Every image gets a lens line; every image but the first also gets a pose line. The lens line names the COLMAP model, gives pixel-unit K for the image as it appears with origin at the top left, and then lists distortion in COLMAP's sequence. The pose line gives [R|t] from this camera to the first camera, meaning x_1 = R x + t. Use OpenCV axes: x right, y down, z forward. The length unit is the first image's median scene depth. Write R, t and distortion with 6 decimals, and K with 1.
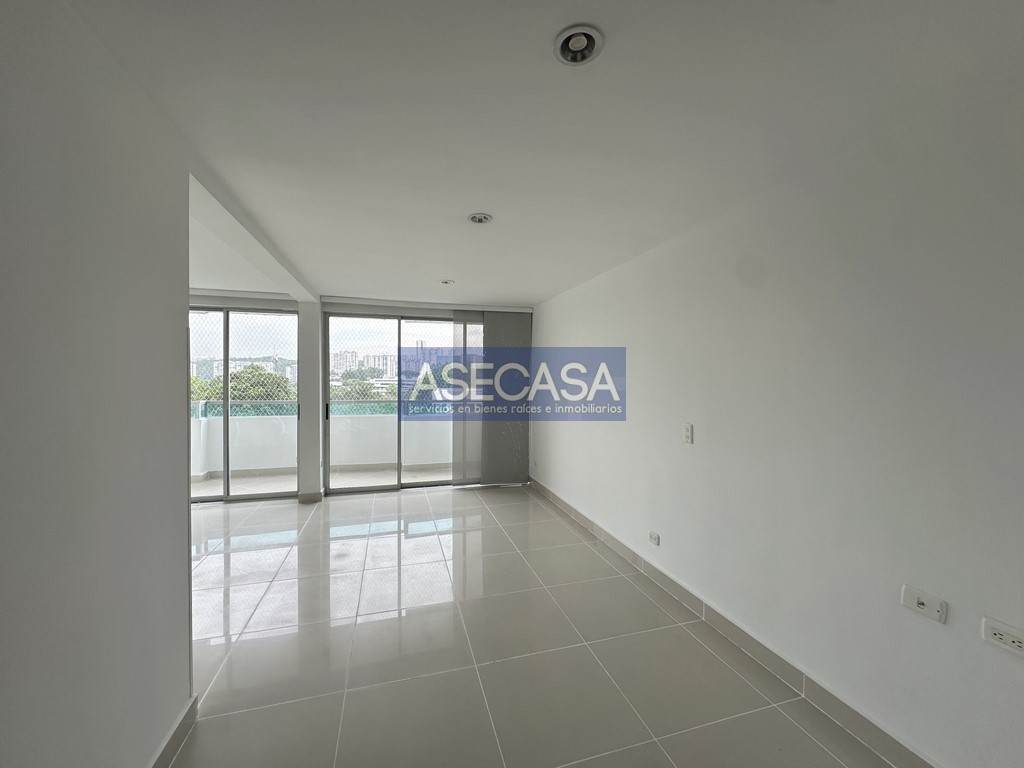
lens RADIAL K [[408.3, 0, 511.6], [0, 408.3, 379.6], [0, 0, 1]] dist [0.004388, 0.000138]
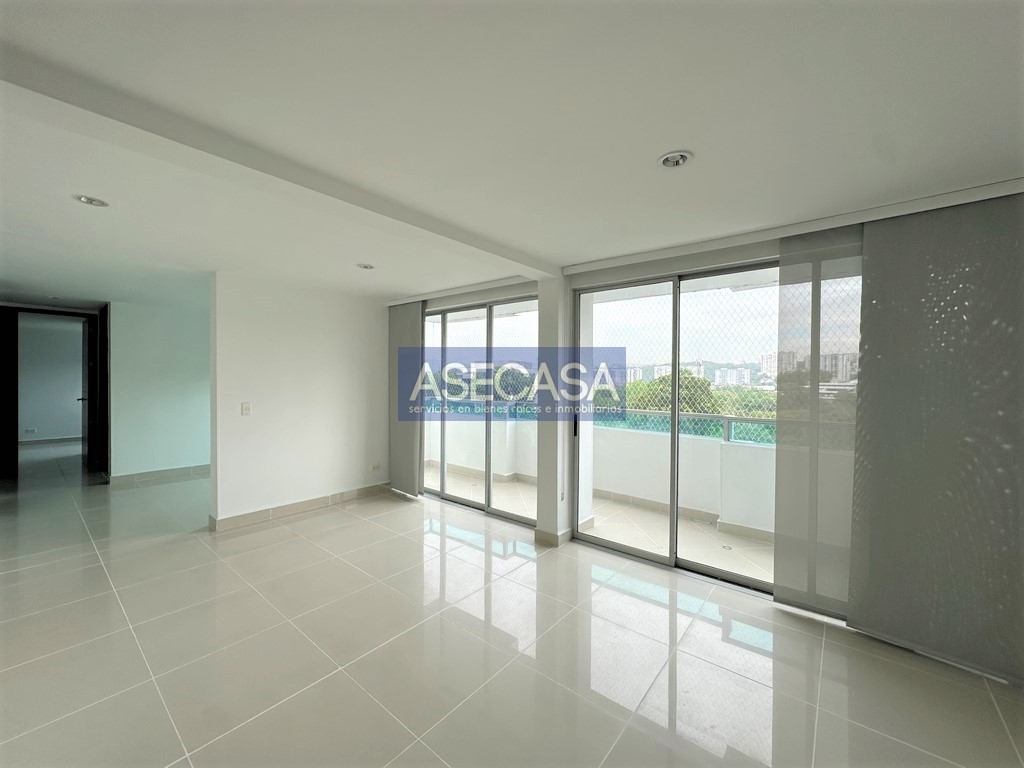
lens RADIAL K [[408.3, 0, 515.2], [0, 408.3, 384.6], [0, 0, 1]] dist [0.004388, 0.000138]
pose [[0.566901, 0.011497, -0.823706, 0.083788], [-0.008763, 0.999930, 0.007926, 0.000956], [0.823740, 0.002725, 0.566962, 0.466744]]
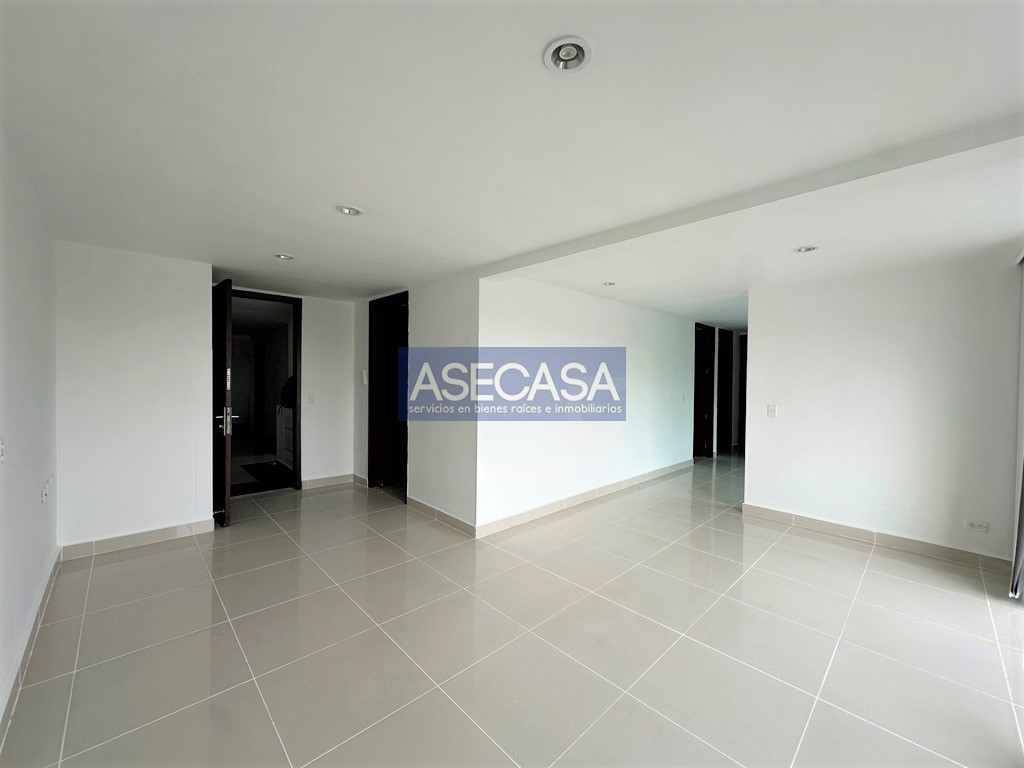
lens RADIAL K [[408.3, 0, 513.2], [0, 408.3, 382.8], [0, 0, 1]] dist [0.004388, 0.000138]
pose [[-0.884688, -0.010553, -0.466065, -0.051511], [-0.019725, 0.999696, 0.014808, -0.005281], [0.465767, 0.022294, -0.884627, 1.367097]]
